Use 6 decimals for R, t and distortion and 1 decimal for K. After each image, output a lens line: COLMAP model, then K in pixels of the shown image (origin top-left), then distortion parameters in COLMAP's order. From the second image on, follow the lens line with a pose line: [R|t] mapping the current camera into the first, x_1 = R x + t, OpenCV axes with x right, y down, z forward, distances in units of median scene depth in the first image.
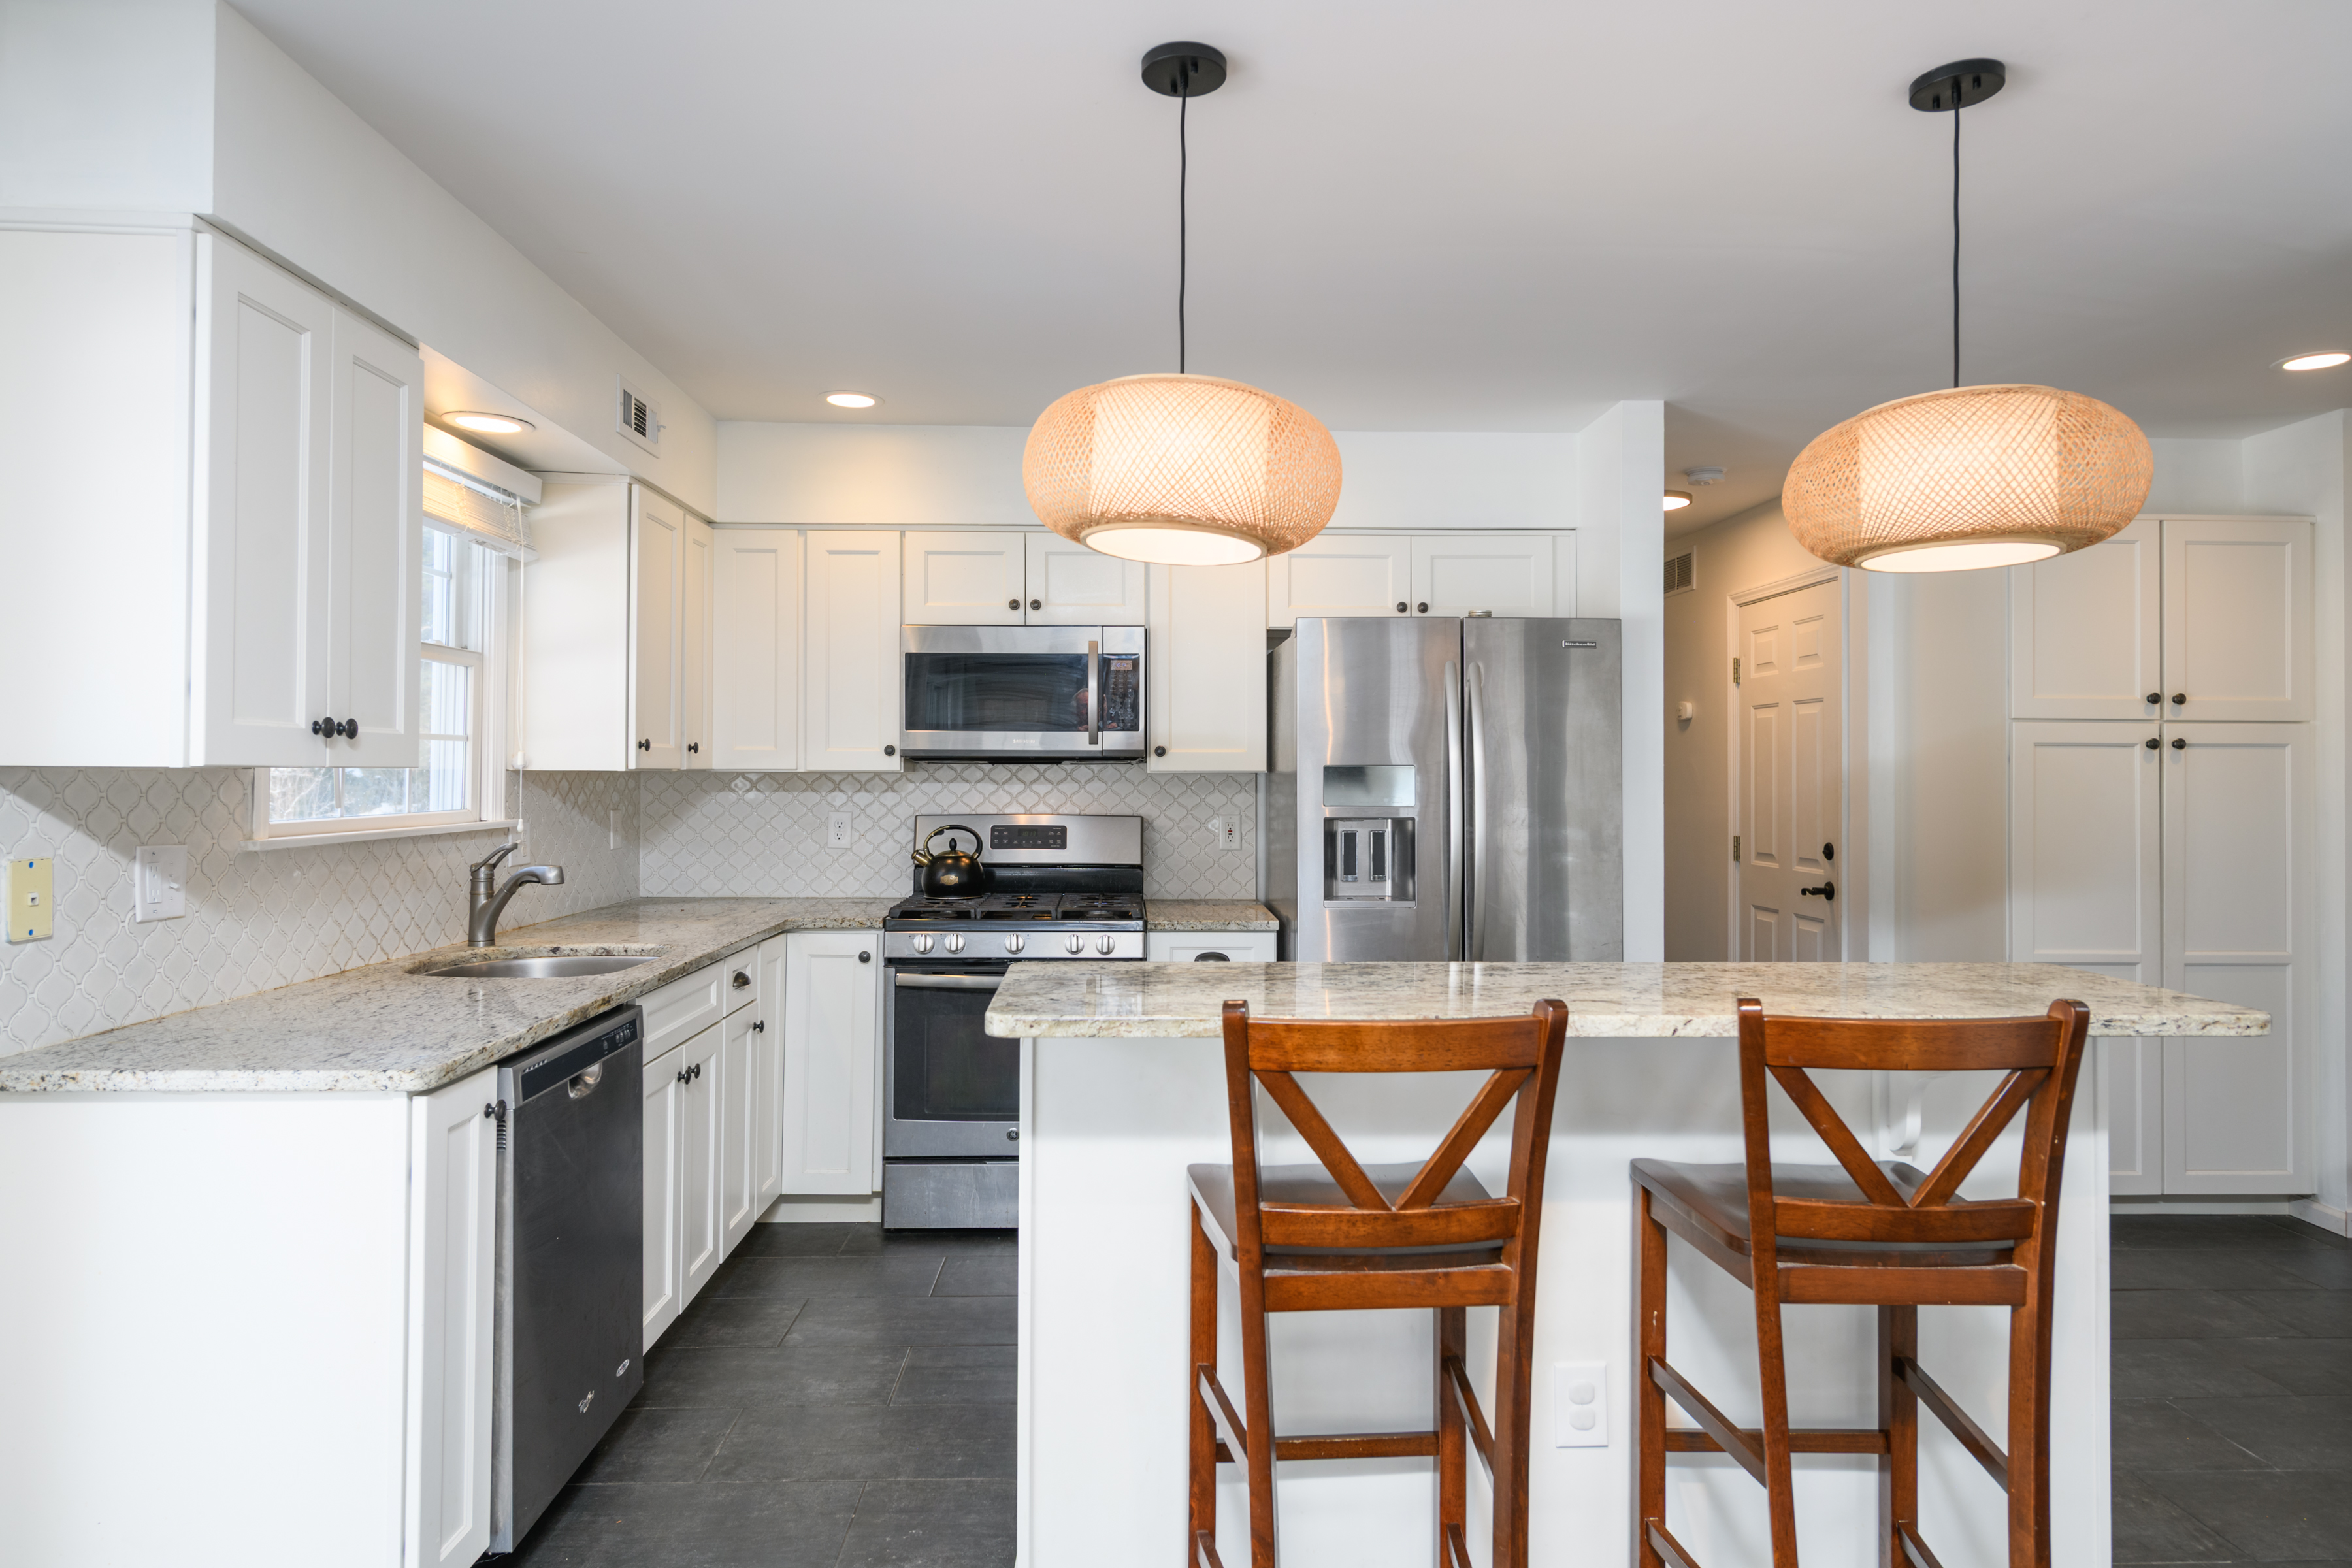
lens RADIAL K [[1384.7, 0, 1182.5], [0, 1384.7, 760.6], [0, 0, 1]] dist [0.006024, -0.002980]
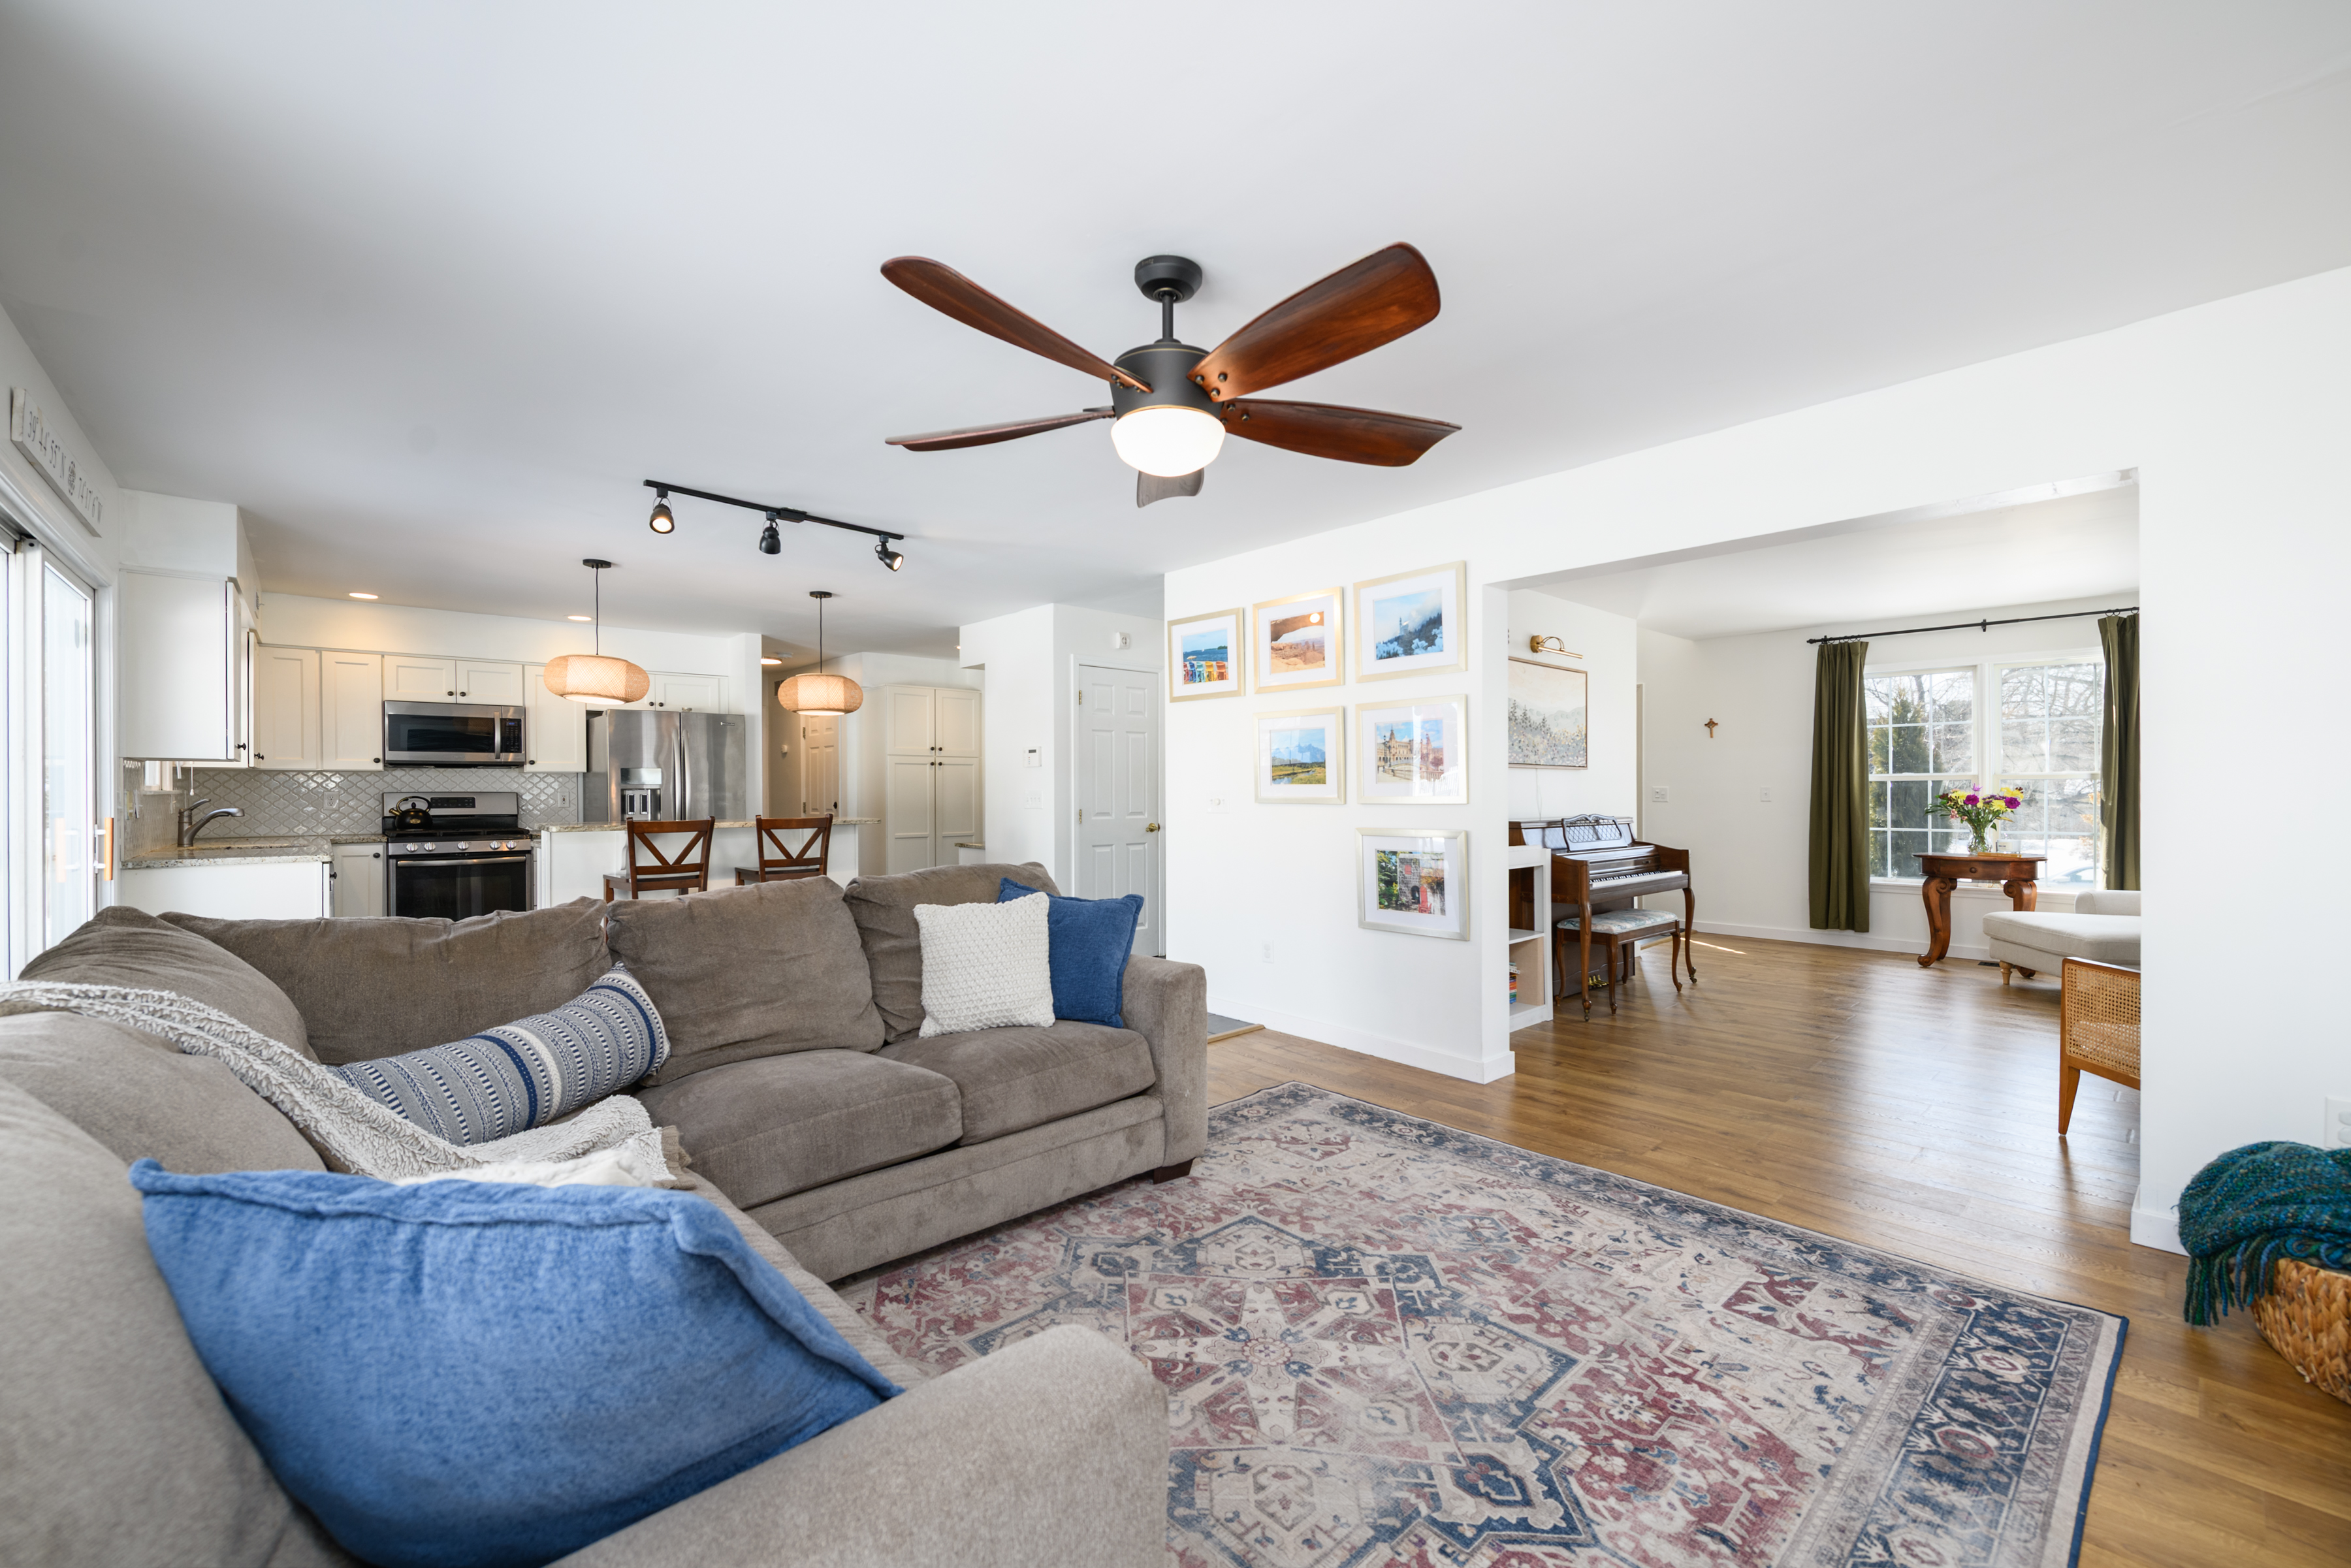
lens RADIAL K [[932.7, 0, 1176.9], [0, 932.7, 797.1], [0, 0, 1]] dist [0.000888, -0.002895]
pose [[0.762989, -0.012615, 0.646288, -0.215344], [0.000344, 0.999817, 0.019110, 0.023688], [-0.646411, -0.014358, 0.762854, -0.921775]]
